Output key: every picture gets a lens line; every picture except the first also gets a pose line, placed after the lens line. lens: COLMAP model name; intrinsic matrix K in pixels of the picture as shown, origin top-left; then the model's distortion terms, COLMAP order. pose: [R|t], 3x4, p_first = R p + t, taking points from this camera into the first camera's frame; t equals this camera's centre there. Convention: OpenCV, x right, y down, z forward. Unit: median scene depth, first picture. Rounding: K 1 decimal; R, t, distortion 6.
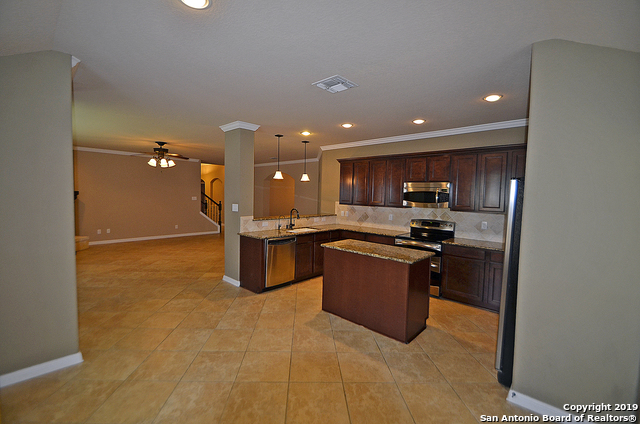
lens RADIAL K [[279.9, 0, 313.6], [0, 279.9, 210.0], [0, 0, 1]] dist [0.002256, -0.005016]
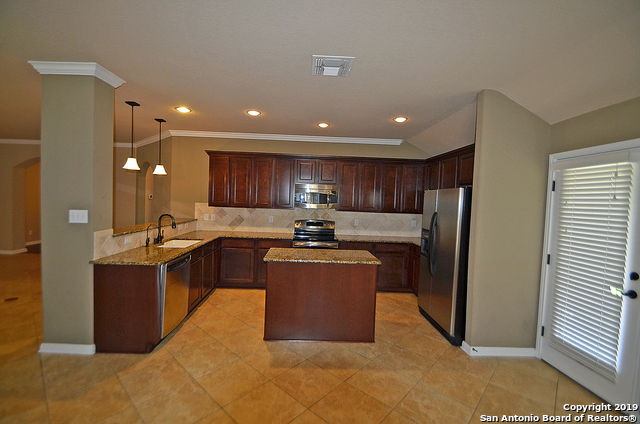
lens RADIAL K [[279.9, 0, 314.0], [0, 279.9, 209.0], [0, 0, 1]] dist [0.002256, -0.005016]
pose [[0.701589, -0.023566, 0.712192, -0.341503], [0.021617, 0.999697, 0.011784, -0.019056], [-0.712254, 0.007128, 0.701886, 0.270132]]
